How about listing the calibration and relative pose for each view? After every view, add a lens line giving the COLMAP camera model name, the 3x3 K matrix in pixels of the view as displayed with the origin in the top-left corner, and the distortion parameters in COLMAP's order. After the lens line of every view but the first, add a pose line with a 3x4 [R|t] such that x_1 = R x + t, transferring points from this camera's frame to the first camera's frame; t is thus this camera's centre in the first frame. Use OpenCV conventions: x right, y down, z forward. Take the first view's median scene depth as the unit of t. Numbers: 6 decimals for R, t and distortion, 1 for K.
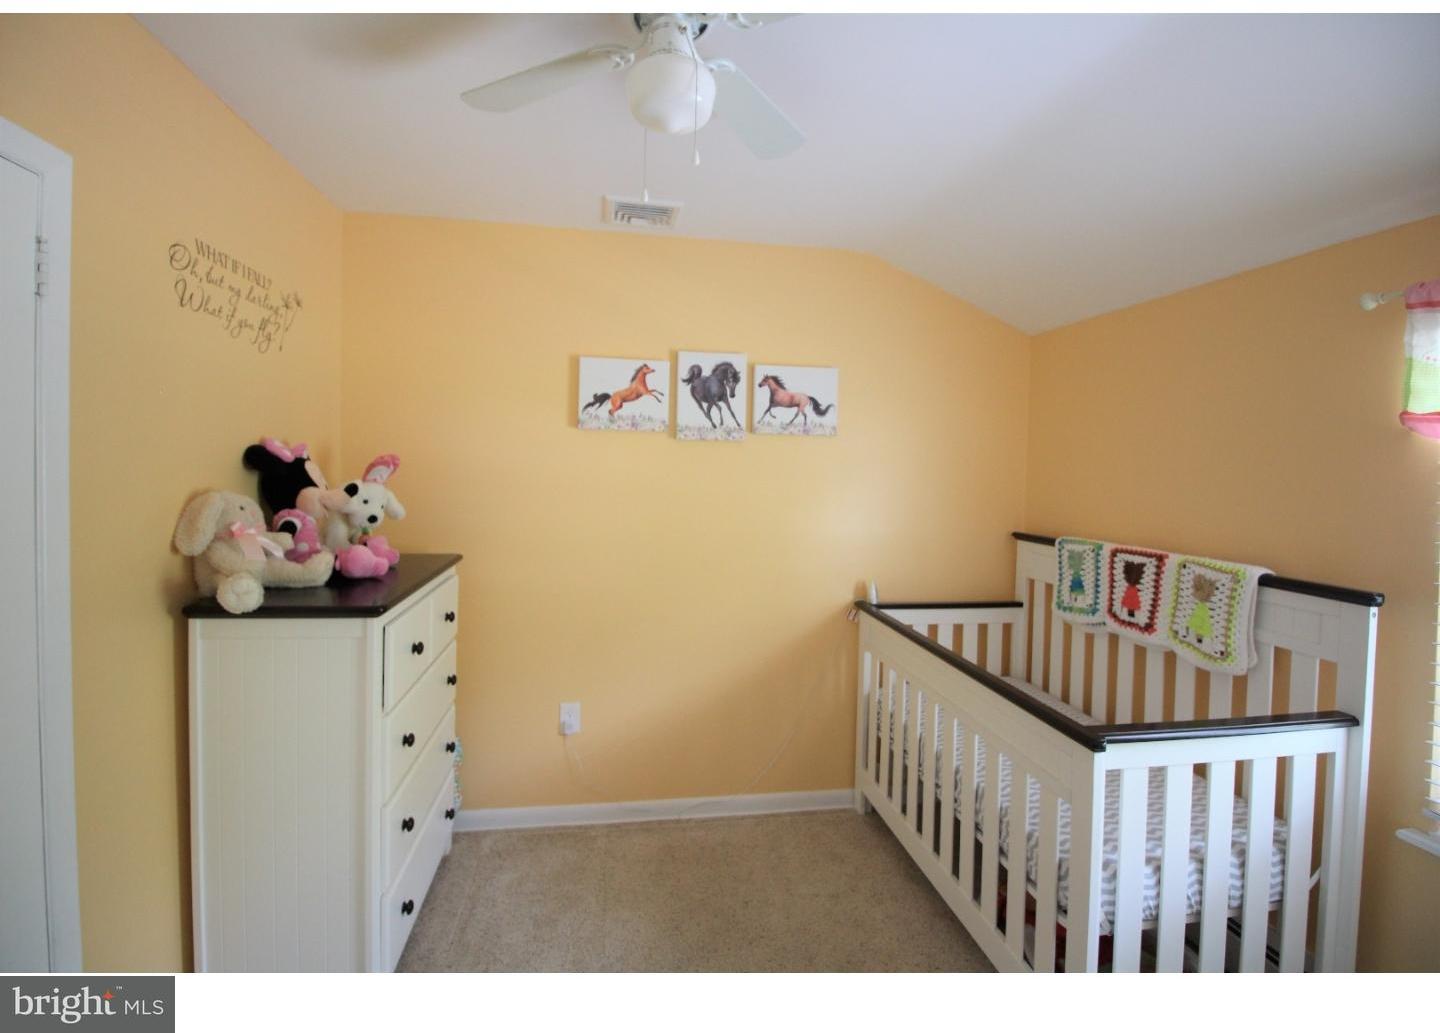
lens RADIAL K [[663.7, 0, 719.1], [0, 663.7, 480.7], [0, 0, 1]] dist [0.000135, -0.015483]
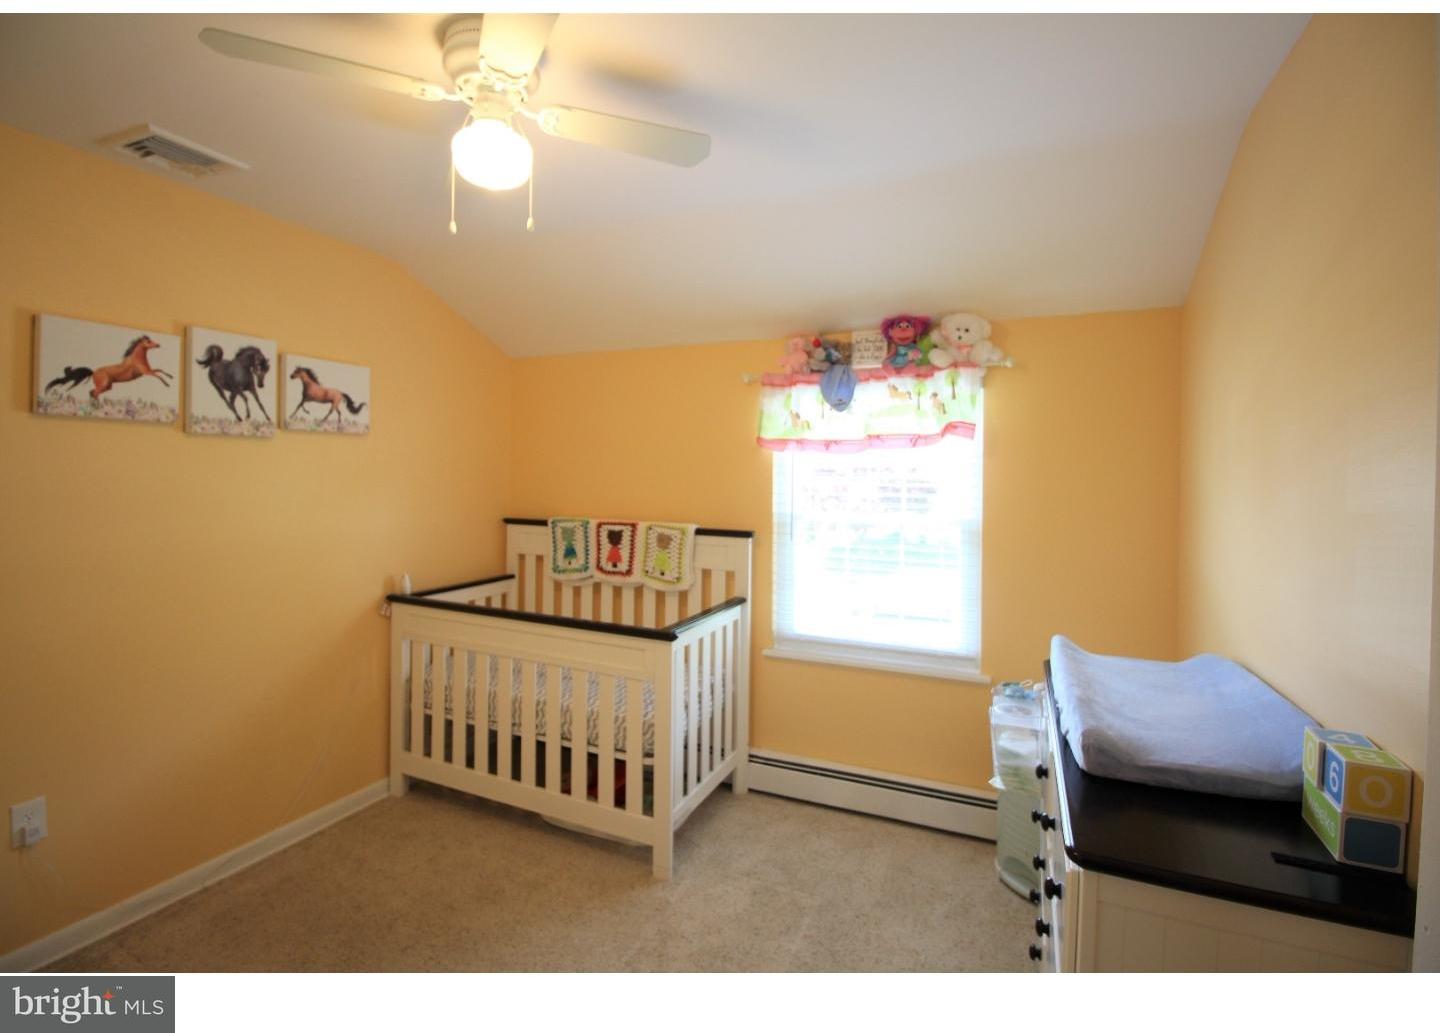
lens RADIAL K [[663.7, 0, 719.1], [0, 663.7, 480.7], [0, 0, 1]] dist [0.000135, -0.015483]
pose [[0.545436, -0.023654, 0.837819, -0.397380], [0.015995, 0.999713, 0.017812, -0.007120], [-0.838000, 0.003686, 0.545658, 0.005486]]
